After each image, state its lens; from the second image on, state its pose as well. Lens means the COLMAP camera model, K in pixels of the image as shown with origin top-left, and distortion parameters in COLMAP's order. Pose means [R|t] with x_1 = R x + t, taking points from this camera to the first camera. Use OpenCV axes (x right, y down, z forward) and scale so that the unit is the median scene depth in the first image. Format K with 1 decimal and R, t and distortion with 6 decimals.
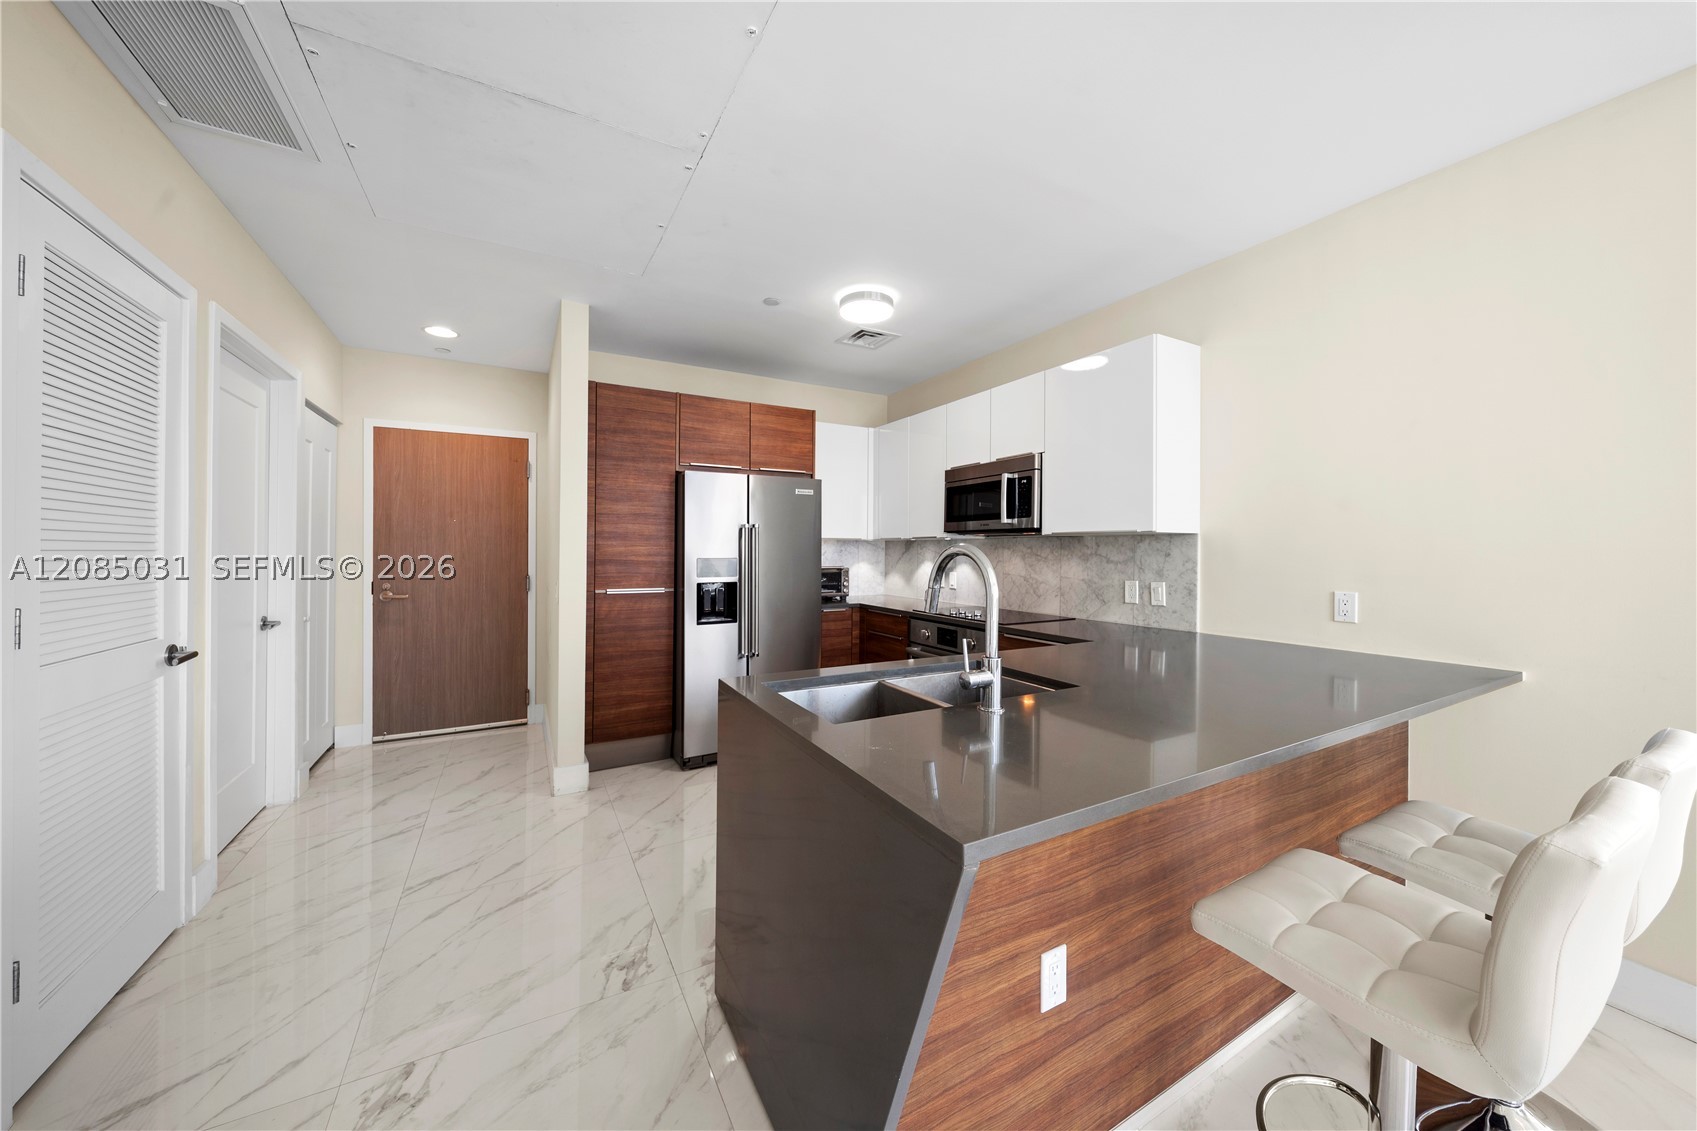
lens RADIAL K [[584.1, 0, 827.8], [0, 584.1, 558.6], [0, 0, 1]] dist [-0.005000, 0.000008]
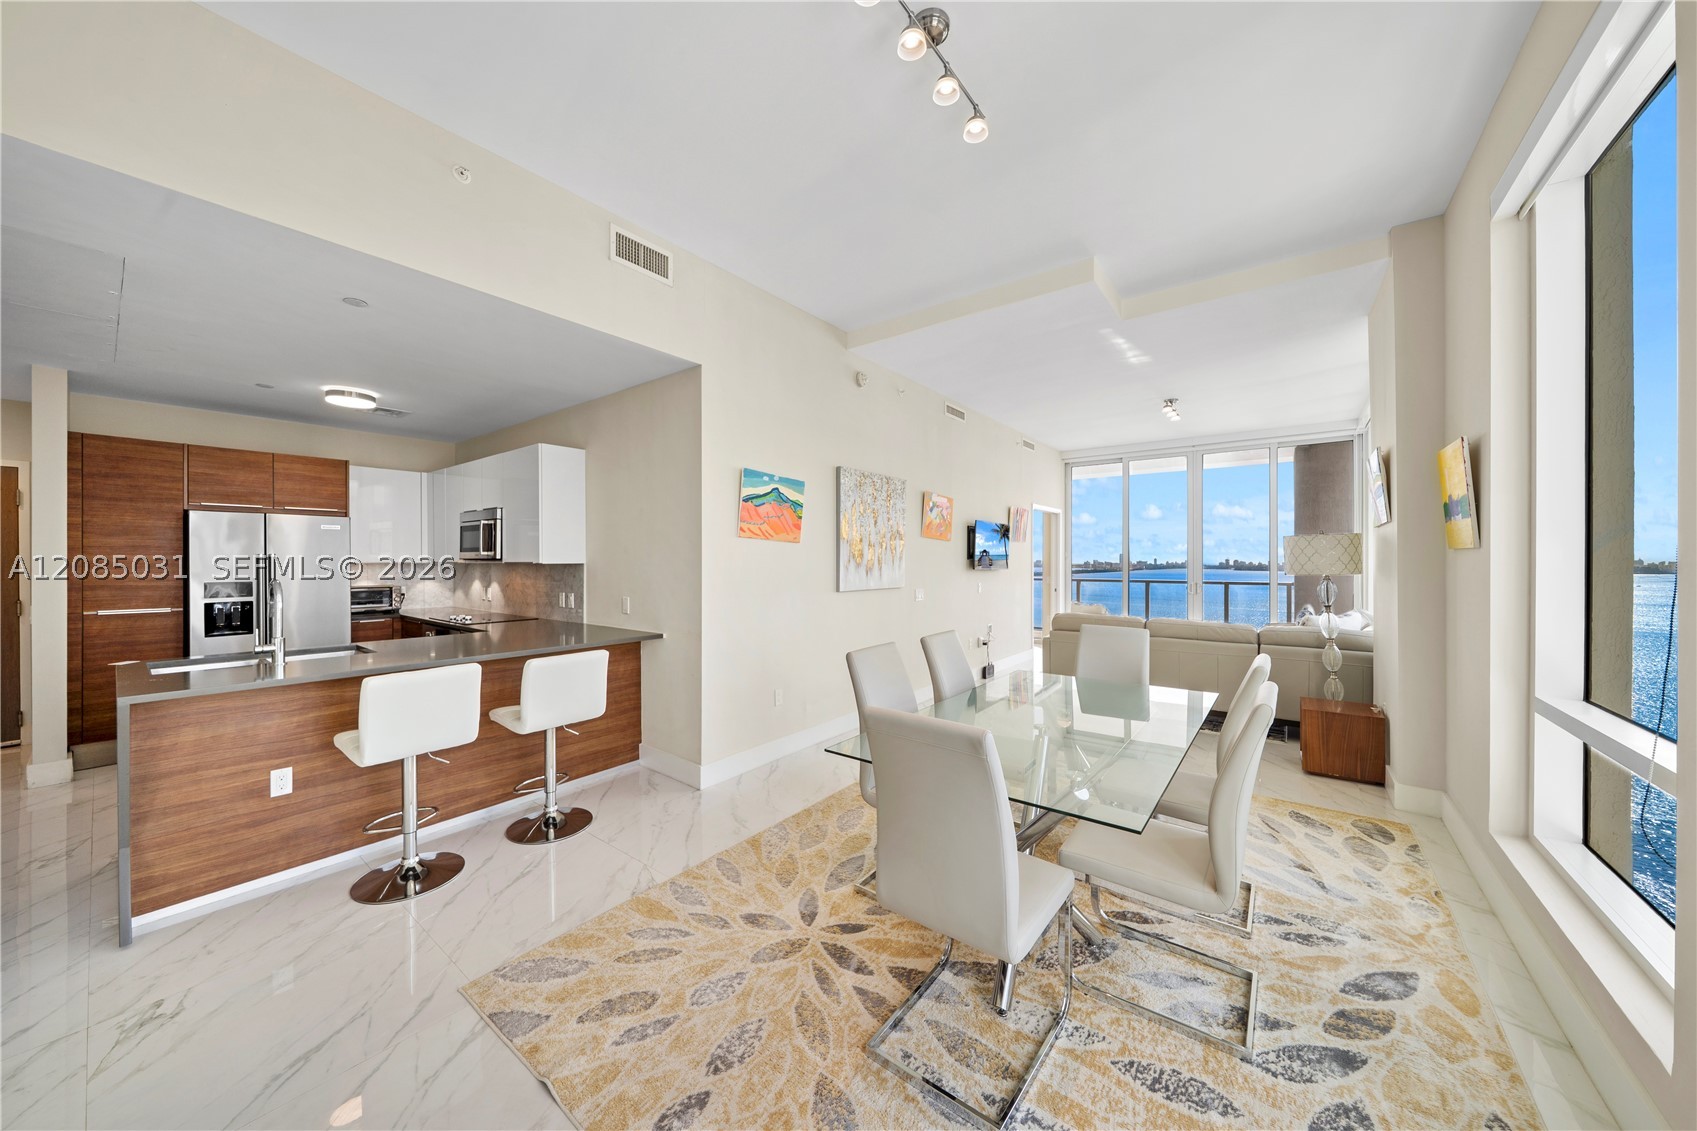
lens RADIAL K [[584.1, 0, 843.1], [0, 584.1, 569.8], [0, 0, 1]] dist [-0.005000, 0.000008]
pose [[0.915215, -0.011554, 0.402800, 0.508610], [0.008862, 0.999924, 0.008546, -0.026138], [-0.402868, -0.004252, 0.915248, -0.646669]]
